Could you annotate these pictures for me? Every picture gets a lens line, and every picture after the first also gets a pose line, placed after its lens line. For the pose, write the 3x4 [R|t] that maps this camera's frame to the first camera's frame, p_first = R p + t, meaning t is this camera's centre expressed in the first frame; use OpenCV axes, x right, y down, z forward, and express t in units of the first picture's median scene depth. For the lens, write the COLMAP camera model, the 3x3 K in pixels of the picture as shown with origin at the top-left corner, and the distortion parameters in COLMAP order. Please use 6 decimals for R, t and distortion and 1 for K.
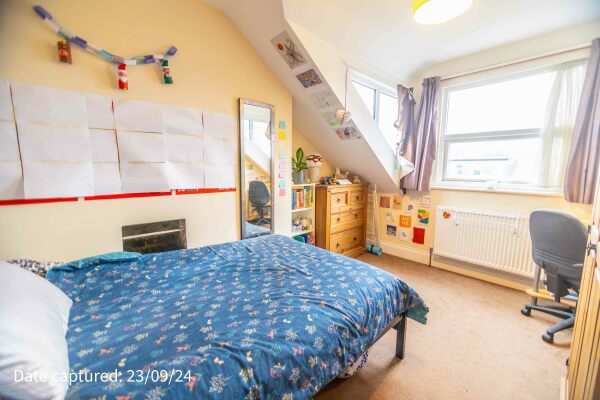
lens RADIAL K [[244.7, 0, 300.2], [0, 244.7, 198.6], [0, 0, 1]] dist [-0.001890, -0.000135]
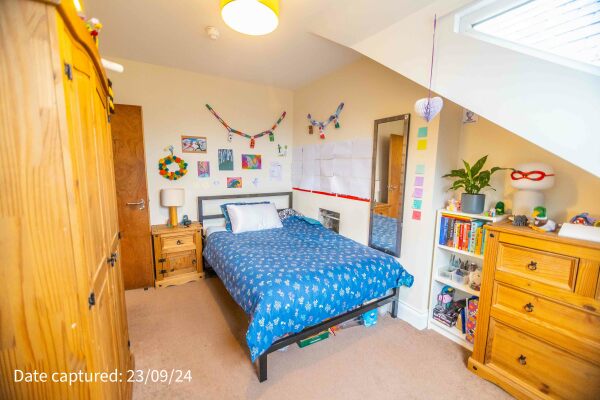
lens RADIAL K [[244.7, 0, 300.2], [0, 244.7, 200.8], [0, 0, 1]] dist [-0.001890, -0.000135]
pose [[-0.177240, 0.117946, -0.977075, 1.027077], [-0.144842, 0.978856, 0.144435, -0.174575], [0.973451, 0.167121, -0.156409, 0.975550]]
